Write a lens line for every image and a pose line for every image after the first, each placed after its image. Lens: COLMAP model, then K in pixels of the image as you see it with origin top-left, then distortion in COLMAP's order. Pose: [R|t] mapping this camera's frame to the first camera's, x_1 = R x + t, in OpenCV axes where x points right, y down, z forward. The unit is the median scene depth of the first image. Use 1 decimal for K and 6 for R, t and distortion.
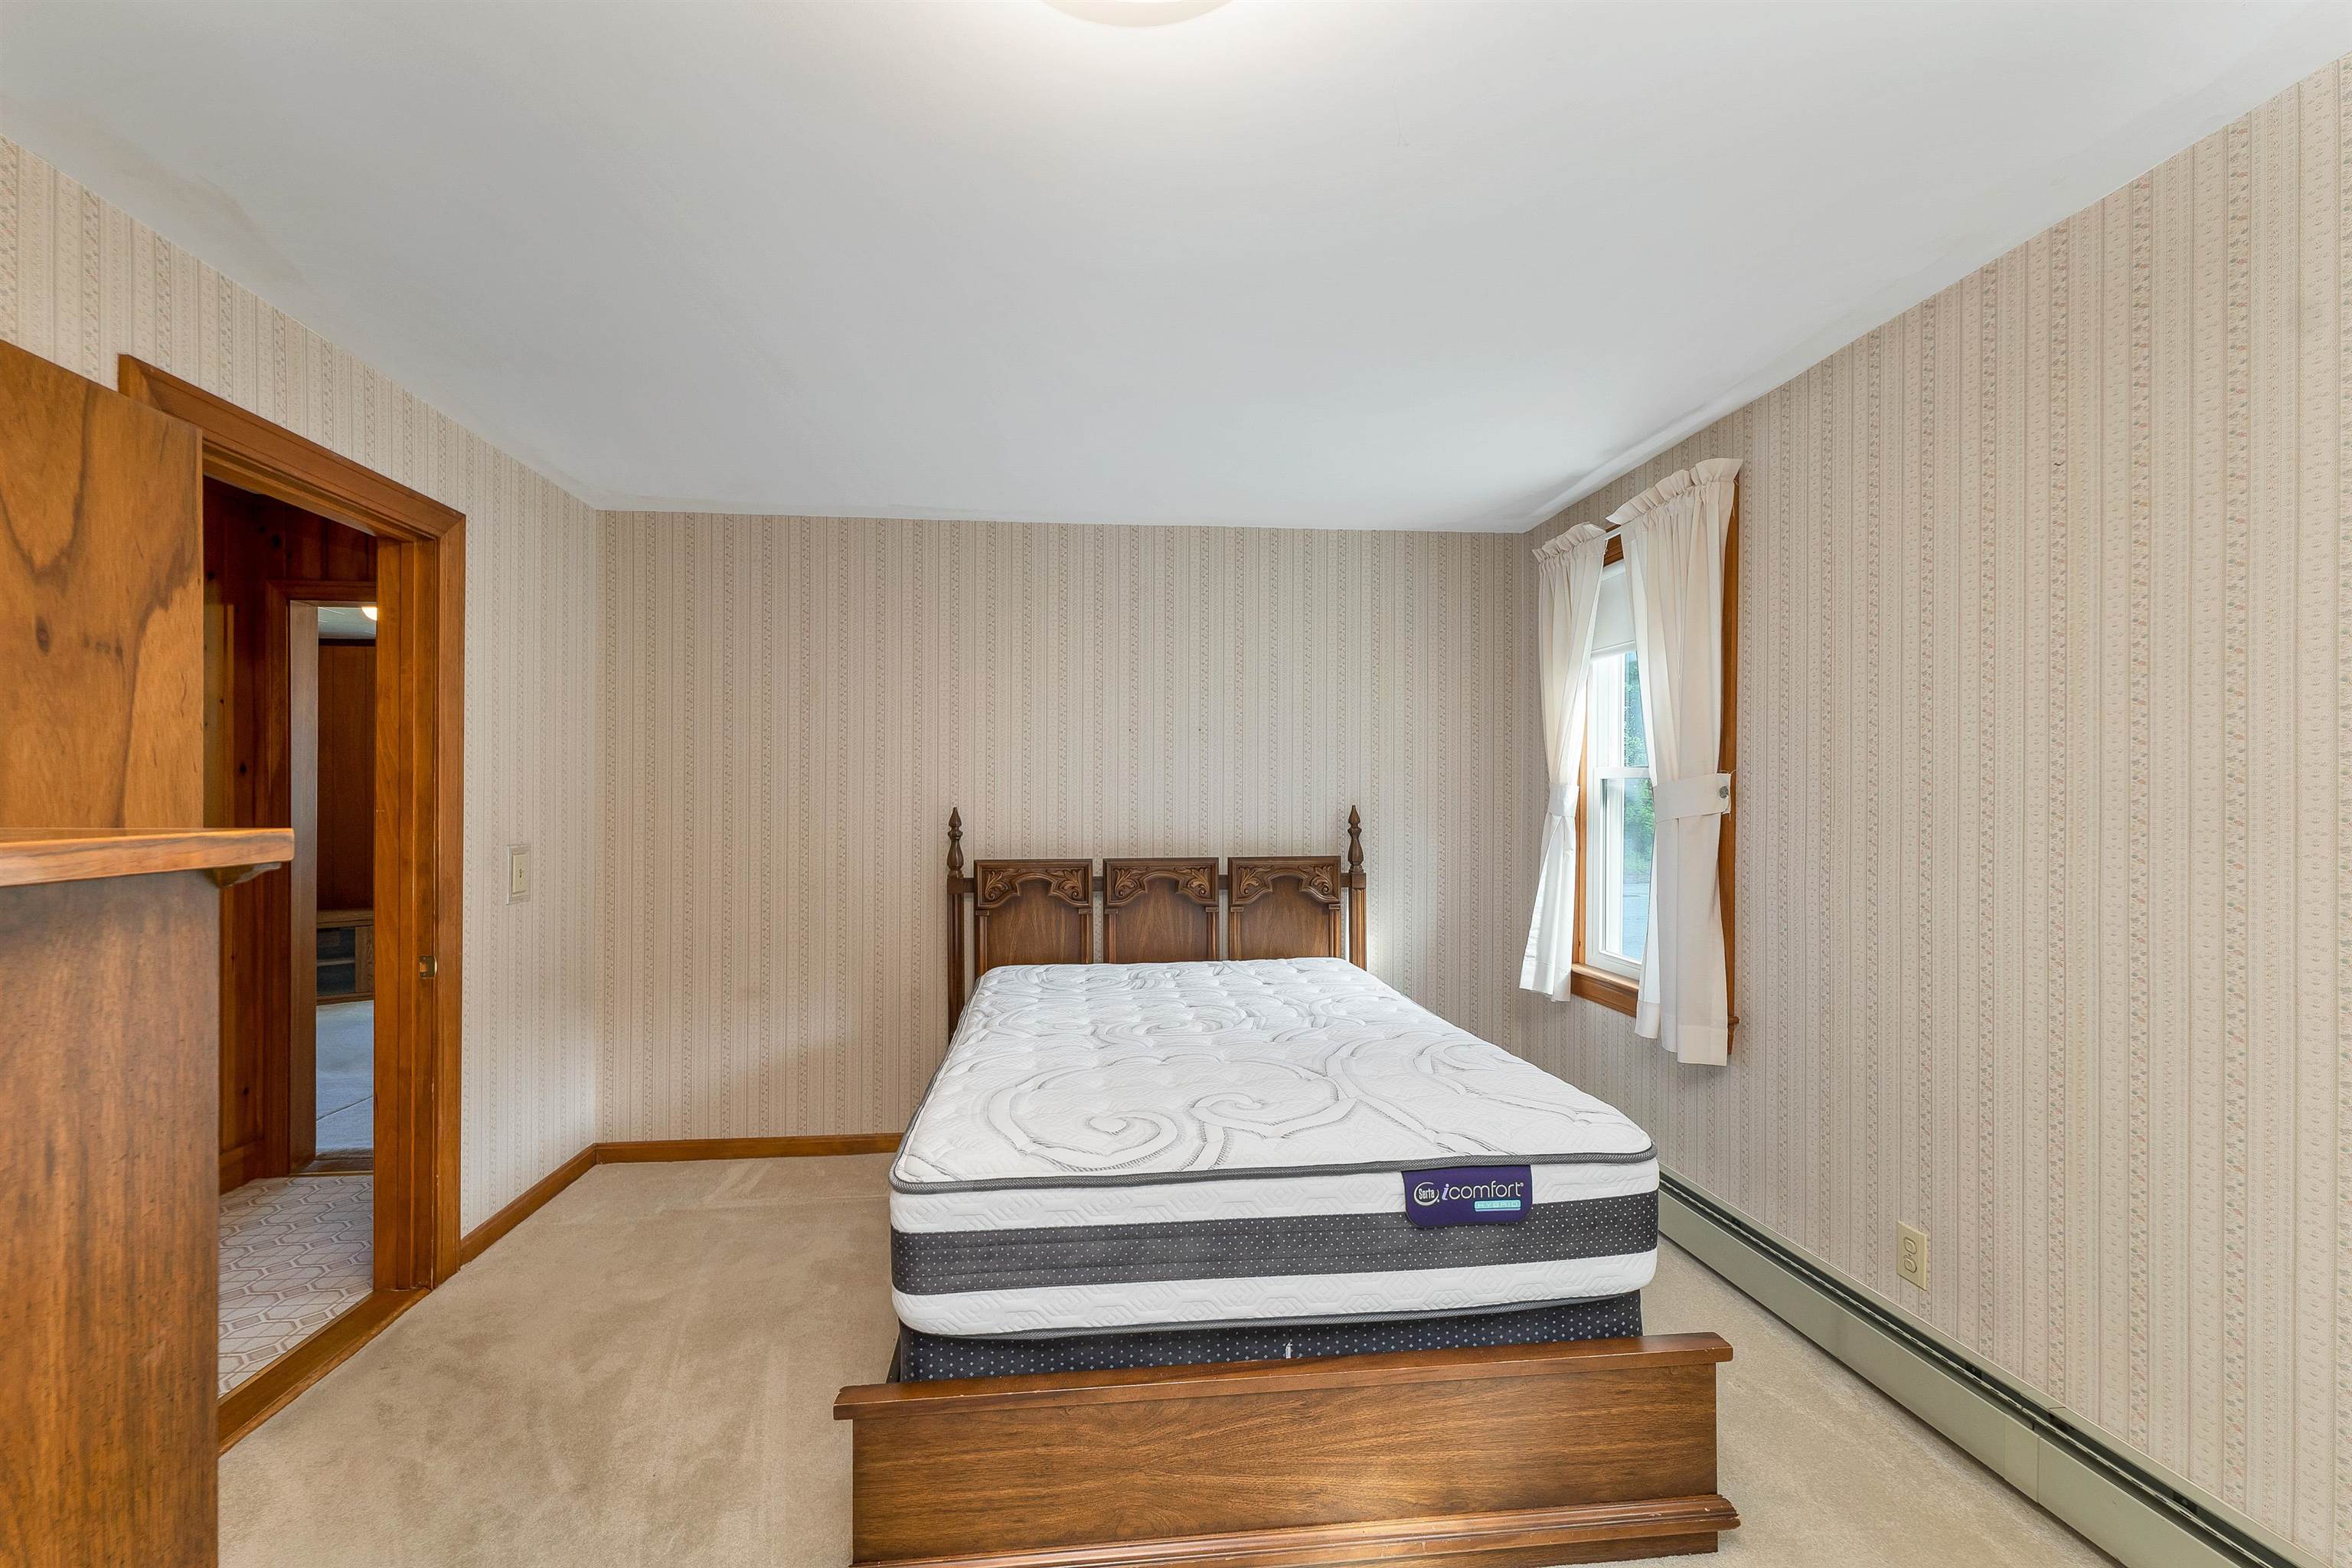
lens RADIAL K [[976.8, 0, 1157.5], [0, 976.8, 794.7], [0, 0, 1]] dist [0.005139, 0.000035]
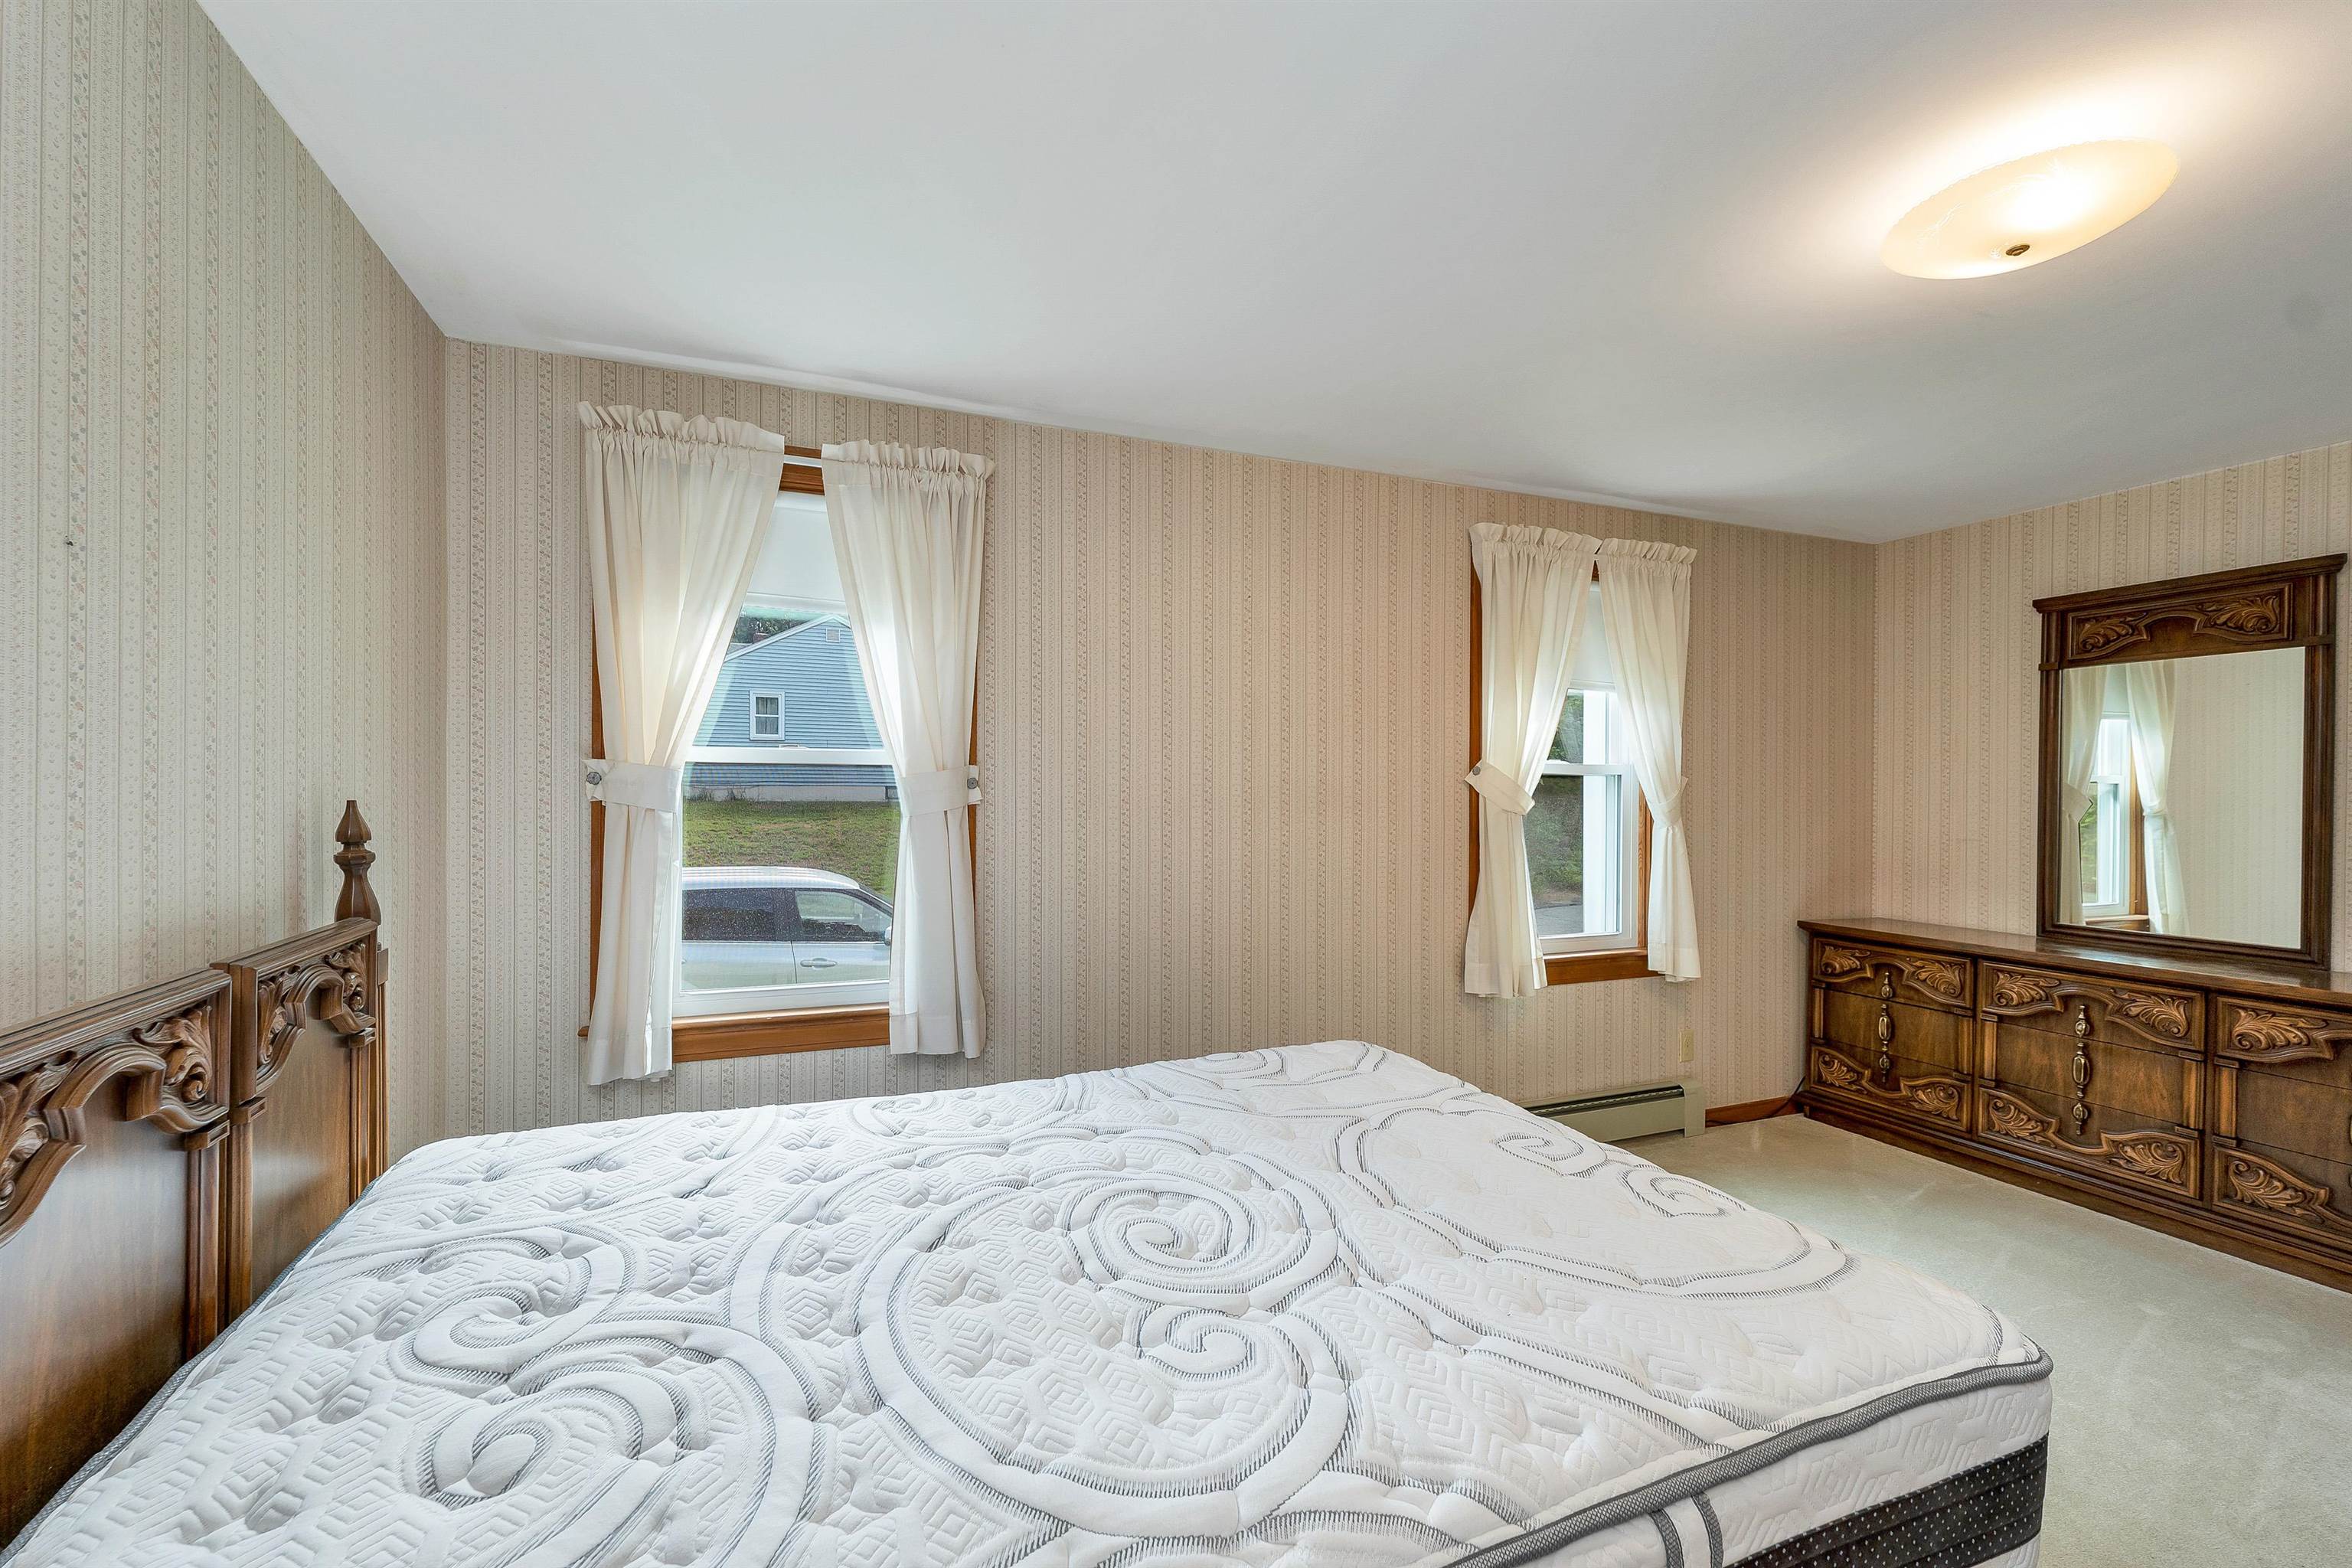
lens RADIAL K [[972.6, 0, 1162.3], [0, 972.6, 773.3], [0, 0, 1]] dist [0.001556, 0.000010]
pose [[-0.271120, 0.020096, 0.962336, -0.573895], [-0.007820, 0.999703, -0.023080, 0.010889], [-0.962514, -0.013783, -0.270882, 1.393185]]
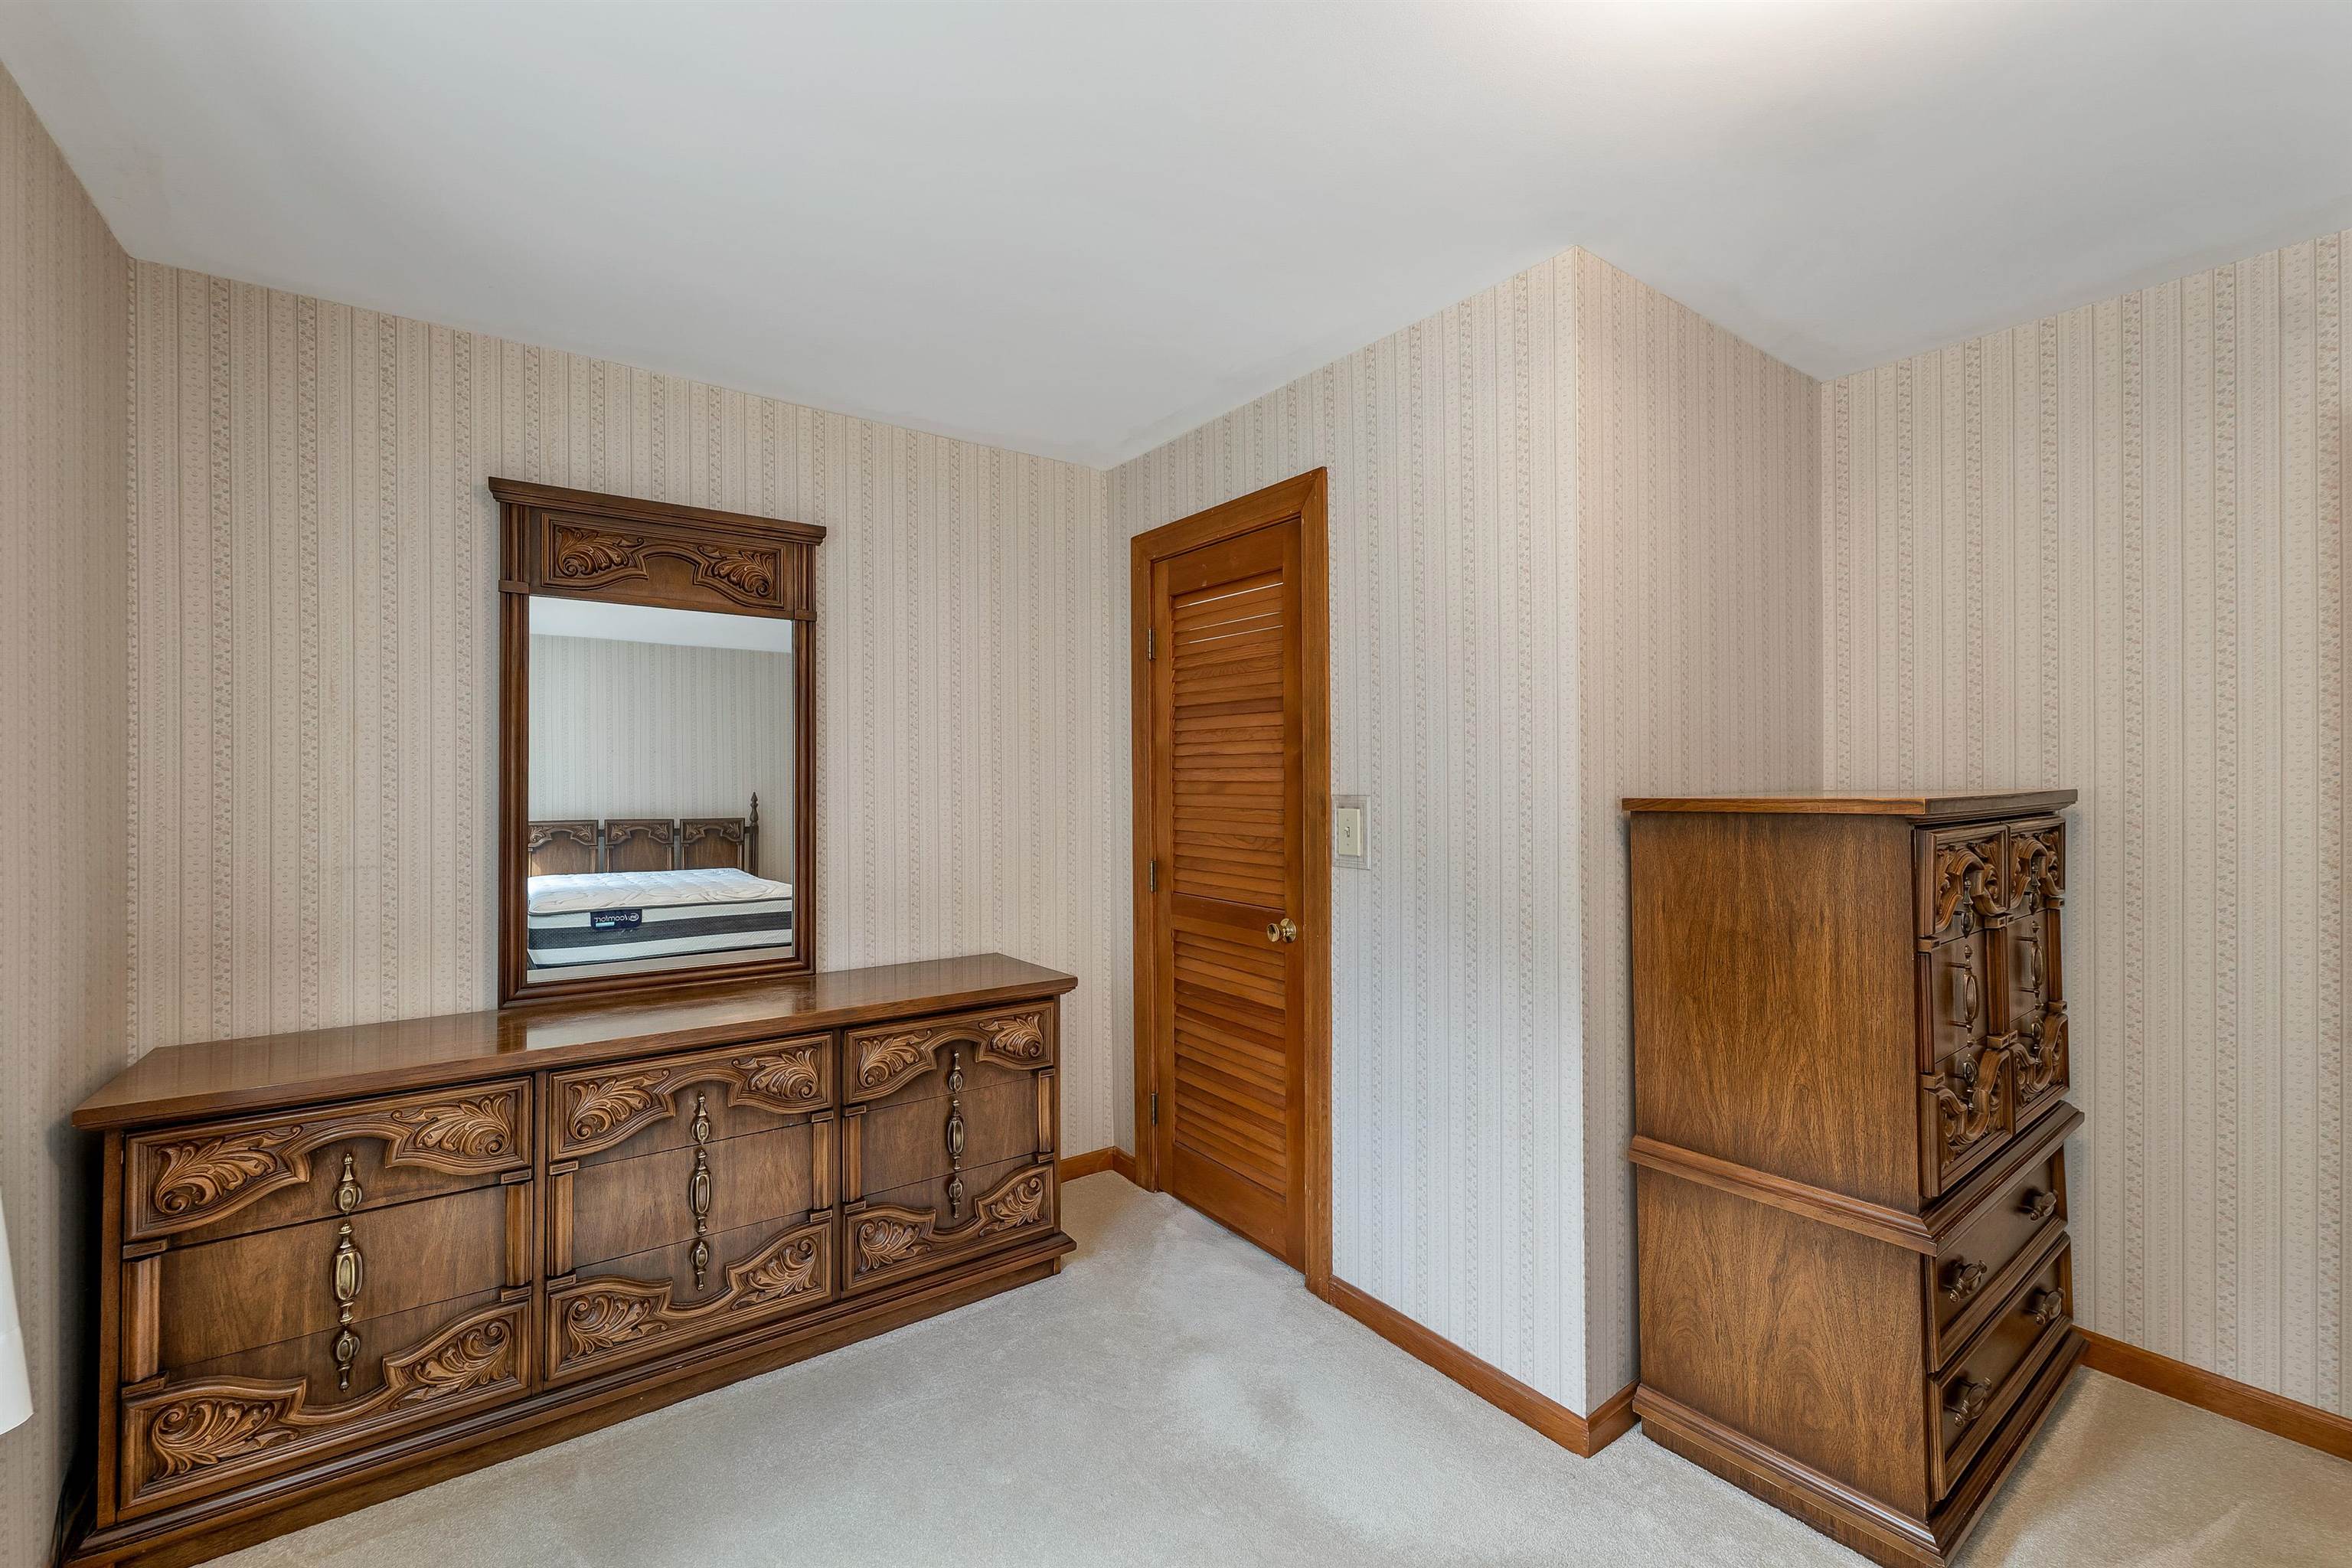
lens RADIAL K [[972.6, 0, 1162.3], [0, 972.6, 773.3], [0, 0, 1]] dist [0.001556, 0.000010]
pose [[-0.863225, -0.000599, -0.504820, 0.561479], [0.005158, 0.999937, -0.010007, -0.001653], [0.504794, -0.011243, -0.863167, 0.758777]]
